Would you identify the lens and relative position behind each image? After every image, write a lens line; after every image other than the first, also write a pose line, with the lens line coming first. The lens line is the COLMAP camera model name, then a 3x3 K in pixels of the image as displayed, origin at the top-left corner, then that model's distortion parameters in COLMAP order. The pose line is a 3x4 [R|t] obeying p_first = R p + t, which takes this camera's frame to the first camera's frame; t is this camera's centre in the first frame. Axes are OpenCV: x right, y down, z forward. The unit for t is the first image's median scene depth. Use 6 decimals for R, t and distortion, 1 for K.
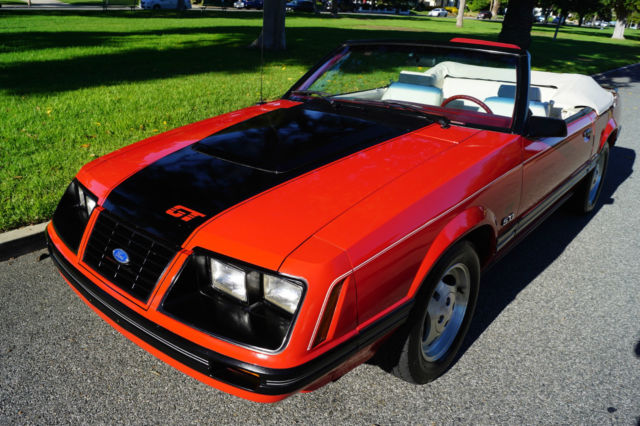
lens RADIAL K [[556.6, 0, 333.2], [0, 556.6, 213.1], [0, 0, 1]] dist [-0.078739, -0.000130]
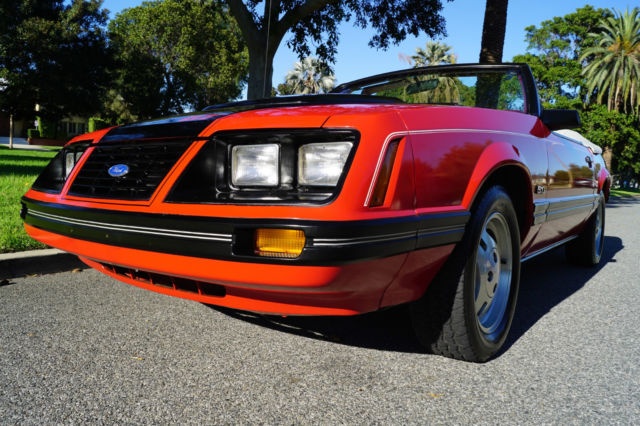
lens RADIAL K [[541.2, 0, 321.0], [0, 541.2, 230.1], [0, 0, 1]] dist [-0.072029, 0.008115]
pose [[0.998252, -0.001776, 0.059066, -0.161539], [0.021070, 0.944546, -0.327701, 0.560562], [-0.055209, 0.328373, 0.942933, 0.311583]]
